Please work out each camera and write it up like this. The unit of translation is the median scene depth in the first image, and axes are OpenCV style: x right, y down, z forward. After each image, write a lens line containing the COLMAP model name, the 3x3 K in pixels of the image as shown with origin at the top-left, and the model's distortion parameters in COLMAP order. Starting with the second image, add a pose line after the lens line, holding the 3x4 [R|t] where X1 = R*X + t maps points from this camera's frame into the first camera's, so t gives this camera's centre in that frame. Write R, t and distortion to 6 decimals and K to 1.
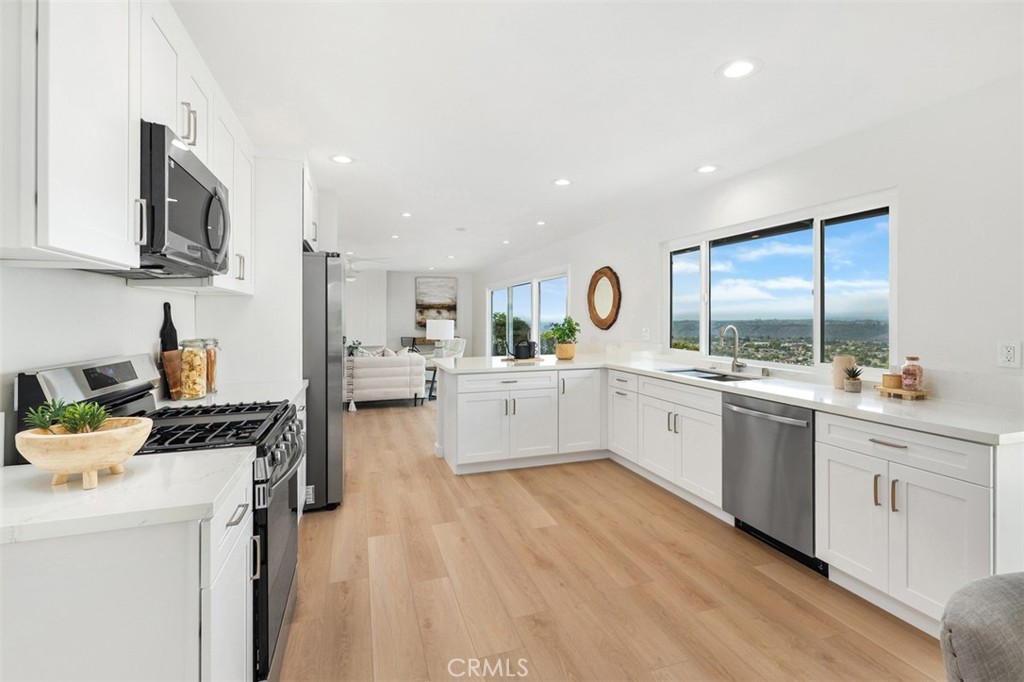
lens RADIAL K [[463.9, 0, 508.4], [0, 463.9, 319.0], [0, 0, 1]] dist [-0.000351, -0.000146]
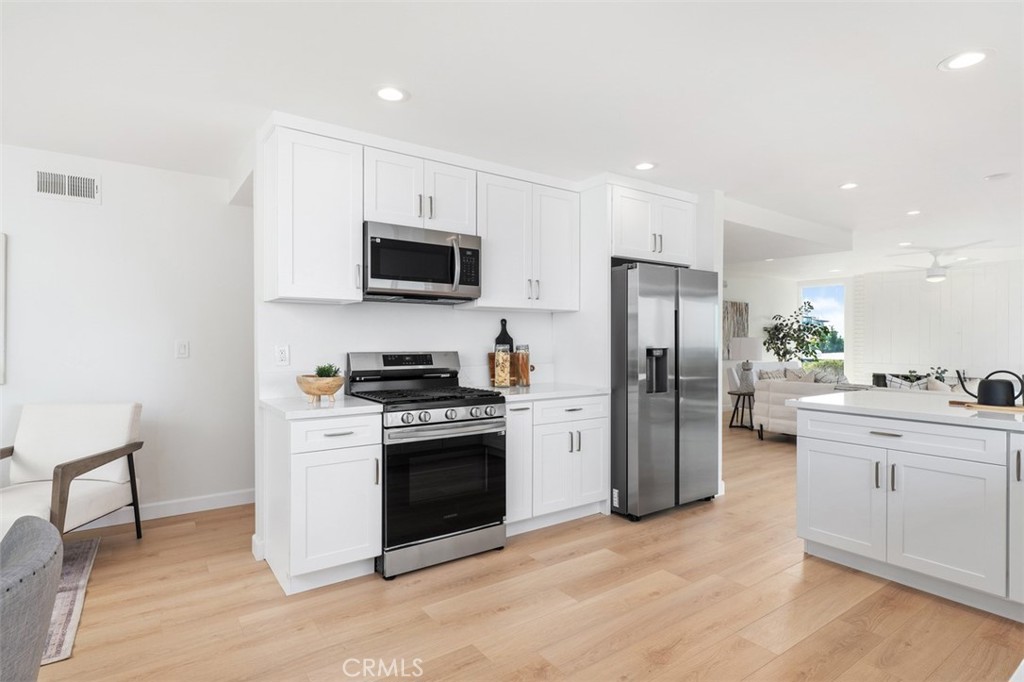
lens RADIAL K [[529.5, 0, 511.9], [0, 529.5, 336.7], [0, 0, 1]] dist [0.007343, 0.000973]
pose [[0.294515, 0.001559, -0.955645, 0.525655], [-0.005905, 0.999983, -0.000188, 0.012372], [0.955629, 0.005698, 0.294519, 0.338805]]
